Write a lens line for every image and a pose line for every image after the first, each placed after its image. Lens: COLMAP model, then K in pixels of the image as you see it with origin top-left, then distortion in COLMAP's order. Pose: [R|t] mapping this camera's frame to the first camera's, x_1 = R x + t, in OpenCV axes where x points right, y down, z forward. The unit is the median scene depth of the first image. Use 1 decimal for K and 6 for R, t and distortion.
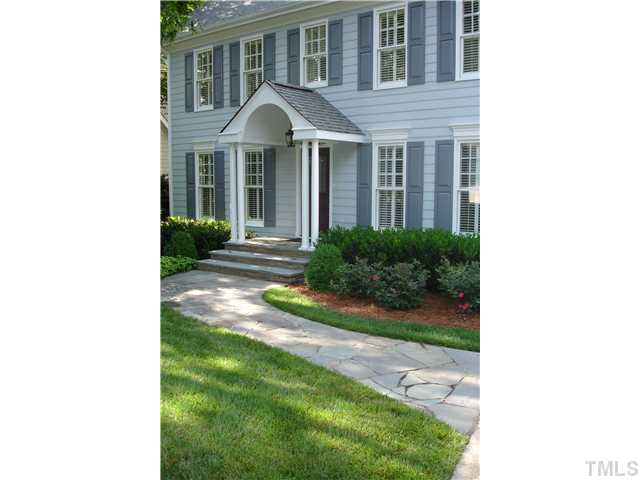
lens RADIAL K [[545.0, 0, 320.0], [0, 545.0, 240.0], [0, 0, 1]] dist [-0.111760, -0.002048]
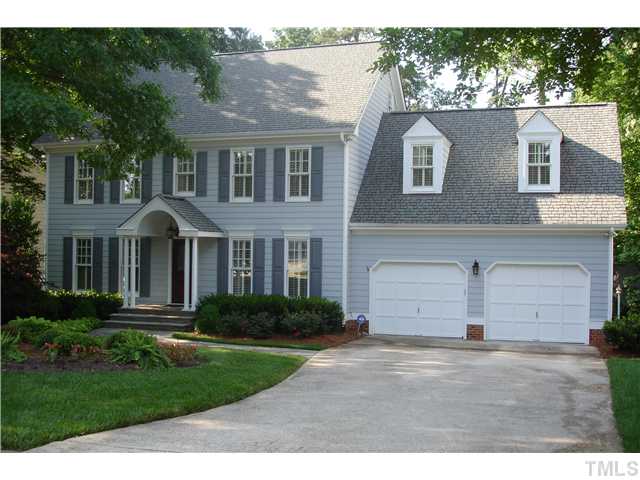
lens RADIAL K [[728.2, 0, 320.0], [0, 728.2, 240.0], [0, 0, 1]] dist [-0.113166, -0.030061]
pose [[0.940636, 0.010759, 0.339245, -0.338789], [0.028971, 0.993305, -0.111830, 0.055349], [-0.338177, 0.115020, 0.934027, -0.925806]]
